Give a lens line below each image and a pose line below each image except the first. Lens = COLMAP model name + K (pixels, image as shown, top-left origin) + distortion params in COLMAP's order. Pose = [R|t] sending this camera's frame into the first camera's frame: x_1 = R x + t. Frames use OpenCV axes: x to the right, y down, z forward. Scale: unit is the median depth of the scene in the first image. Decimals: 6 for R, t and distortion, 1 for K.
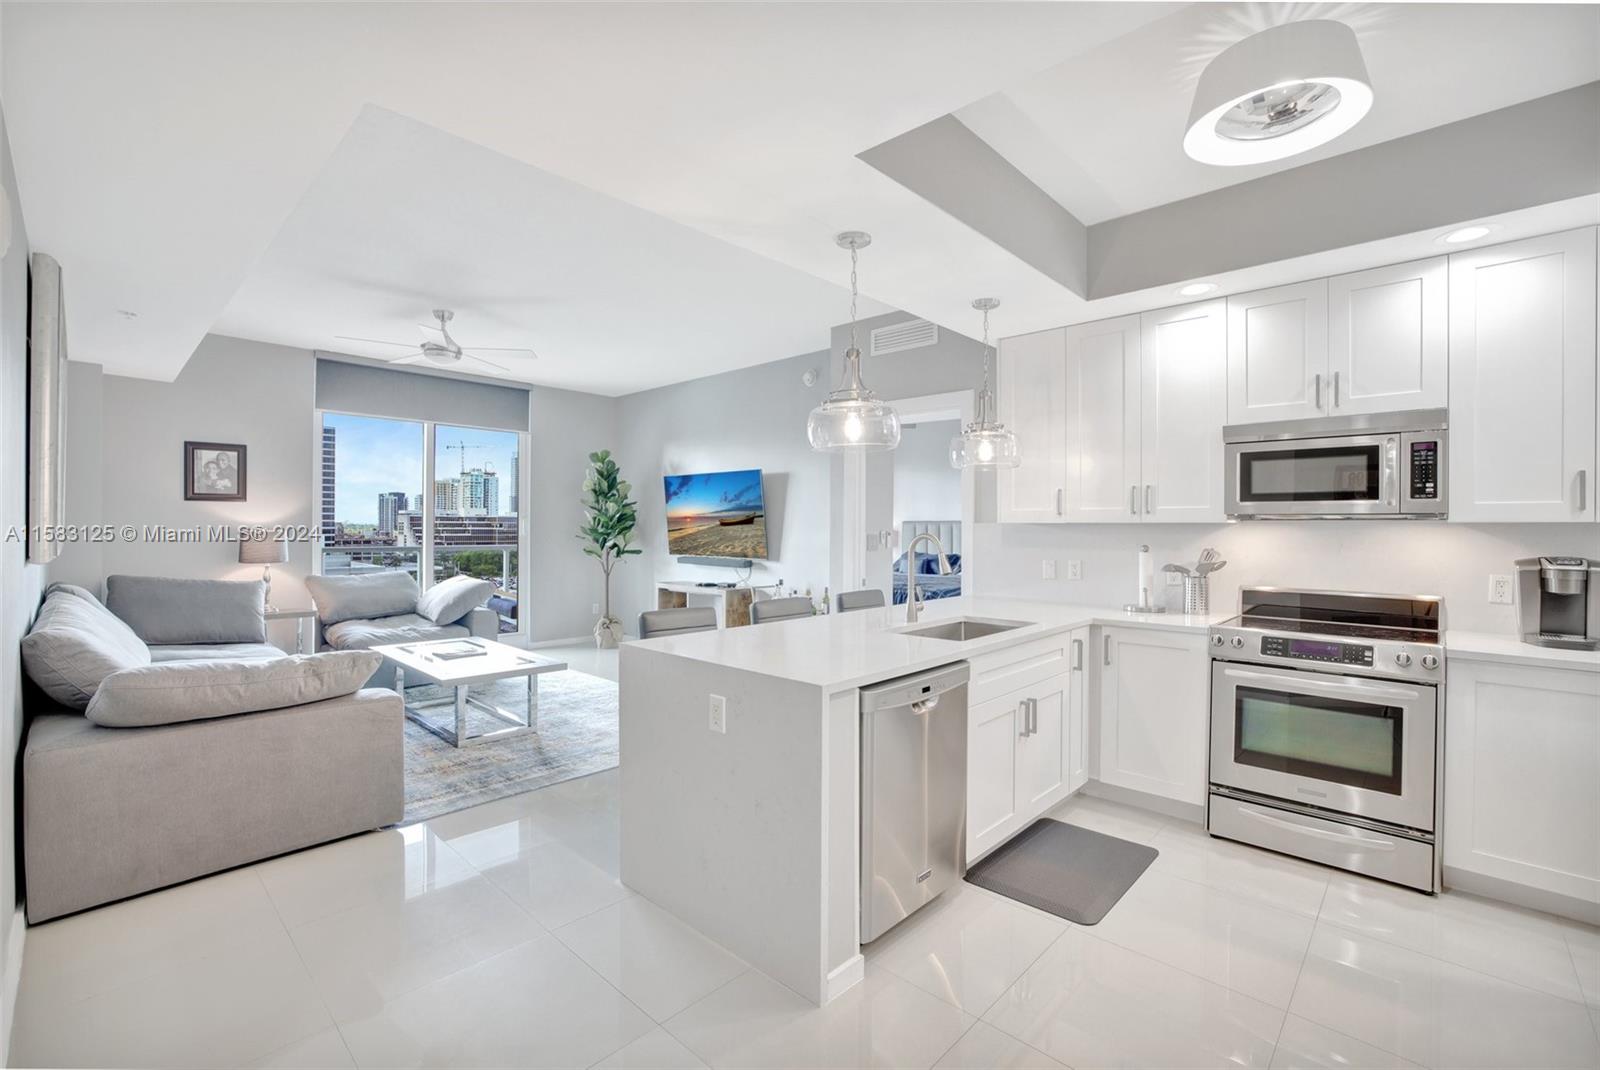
lens RADIAL K [[688.5, 0, 795.7], [0, 688.5, 527.2], [0, 0, 1]] dist [-0.017317, 0.008923]
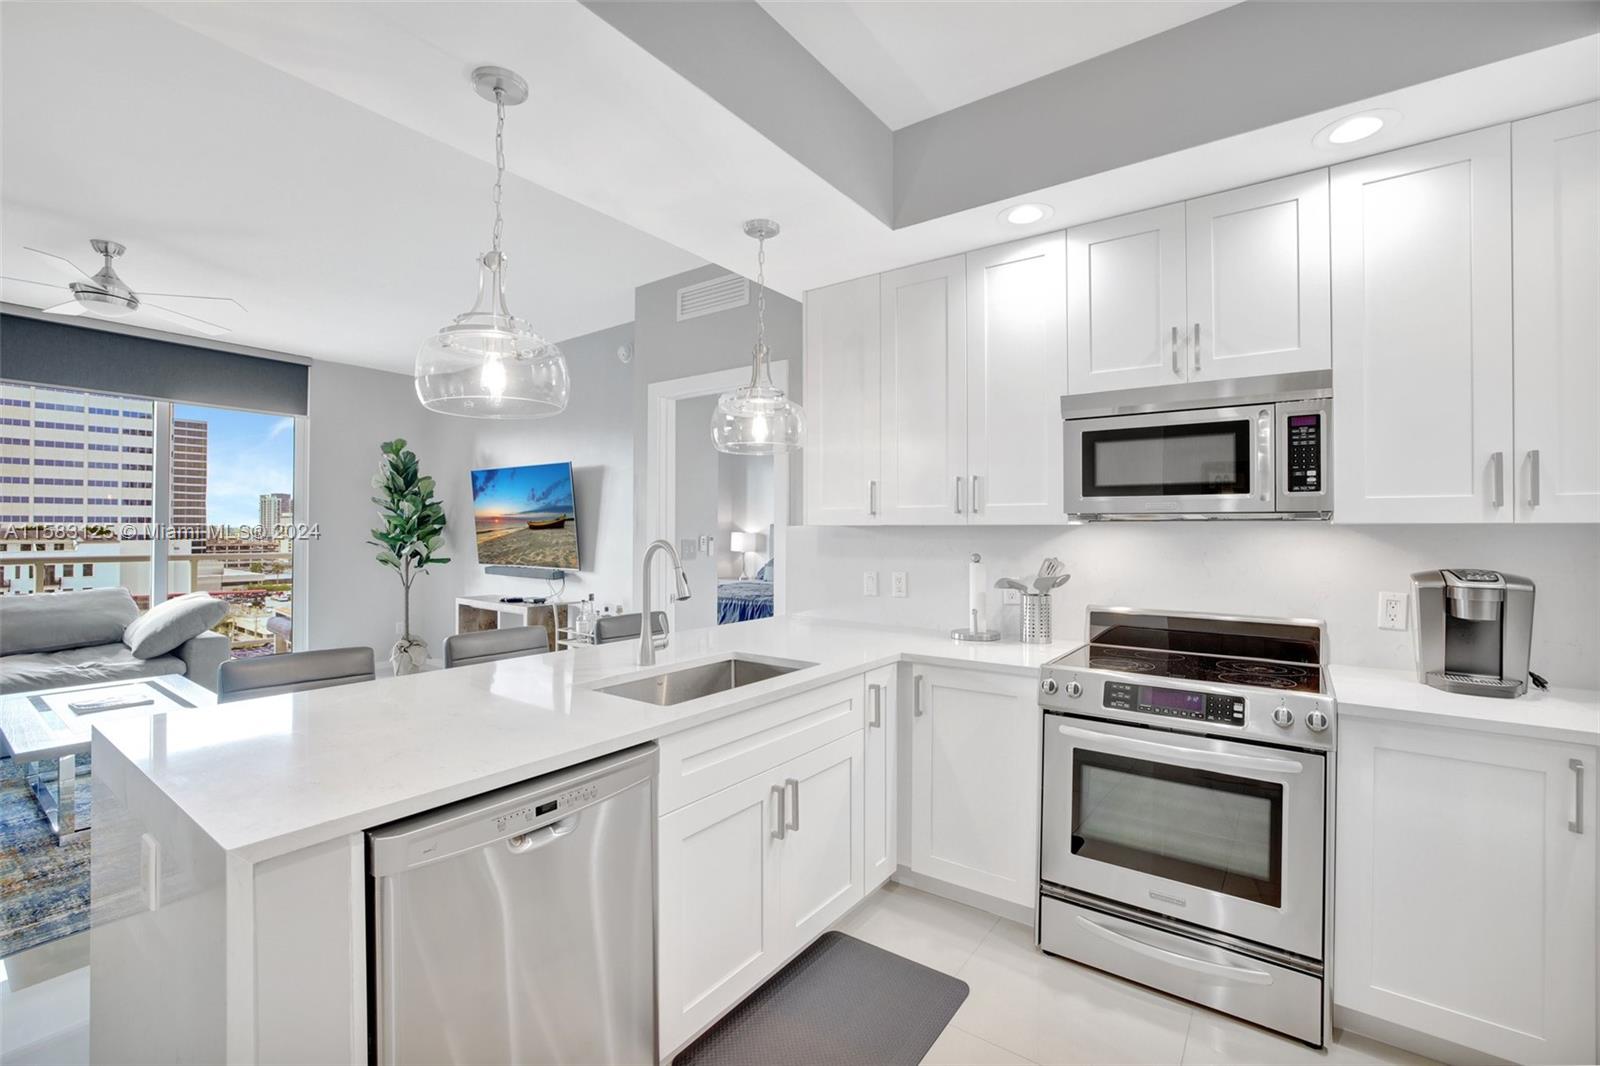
lens RADIAL K [[688.5, 0, 800.3], [0, 688.5, 524.5], [0, 0, 1]] dist [-0.017317, 0.008923]
pose [[0.991576, -0.000004, 0.129525, 0.209893], [0.001230, 0.999955, -0.009388, -0.000004], [-0.129519, 0.009468, 0.991532, 0.250193]]
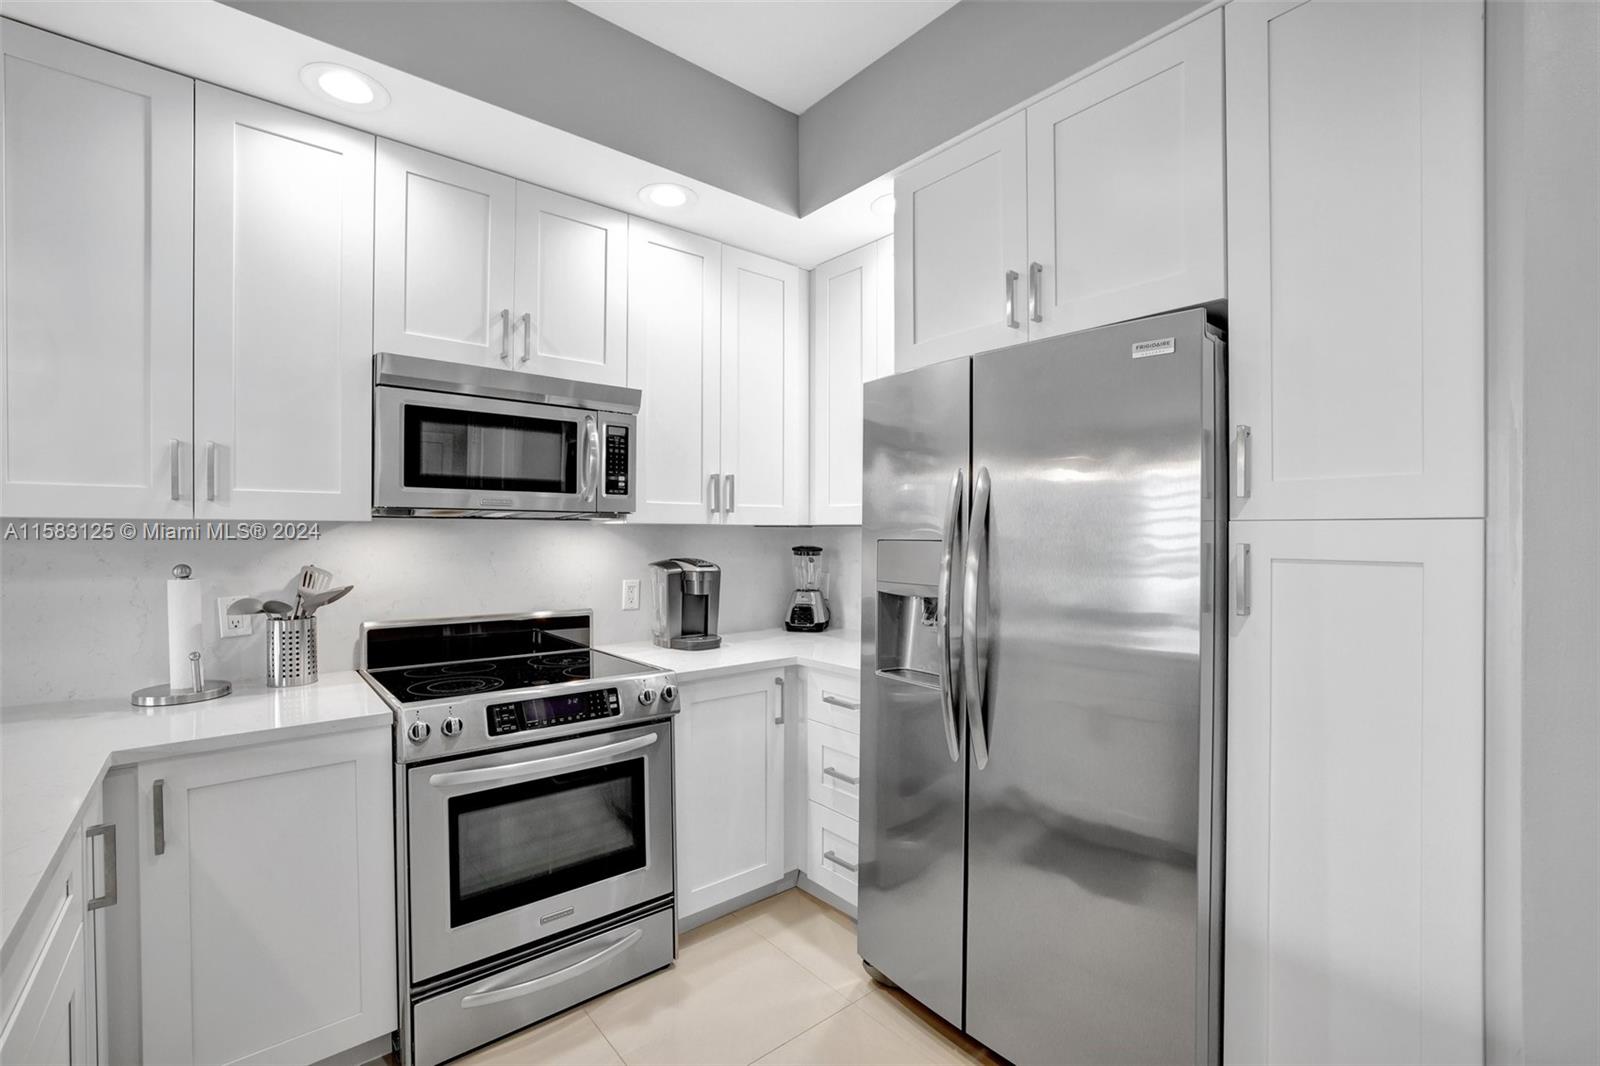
lens RADIAL K [[707.8, 0, 806.3], [0, 707.8, 538.6], [0, 0, 1]] dist [-0.028695, 0.003457]
pose [[0.123551, -0.013524, 0.992246, 0.072191], [-0.002824, 0.999898, 0.013980, -0.000924], [-0.992334, -0.004530, 0.123501, 0.497443]]
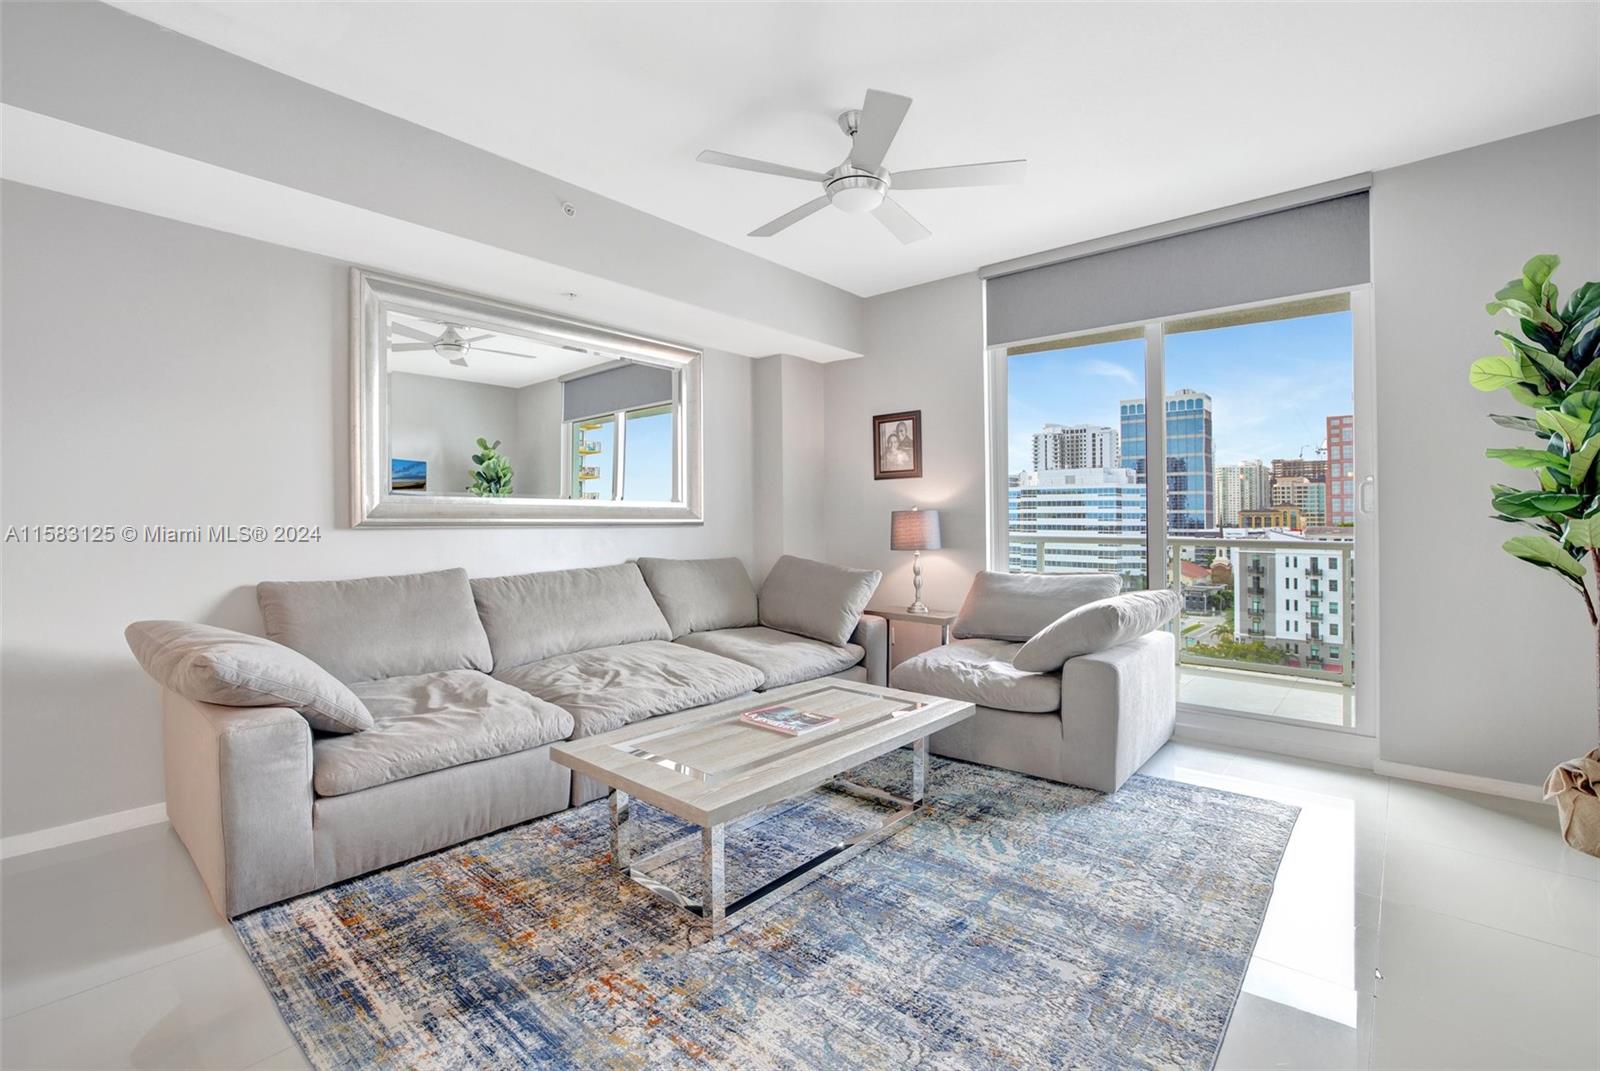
lens RADIAL K [[707.8, 0, 753.8], [0, 707.8, 520.9], [0, 0, 1]] dist [-0.028695, 0.003457]
pose [[0.003711, -0.009994, -0.999943, 0.099601], [0.001739, 0.999949, -0.009987, 0.039968], [0.999992, -0.001701, 0.003729, 1.291443]]
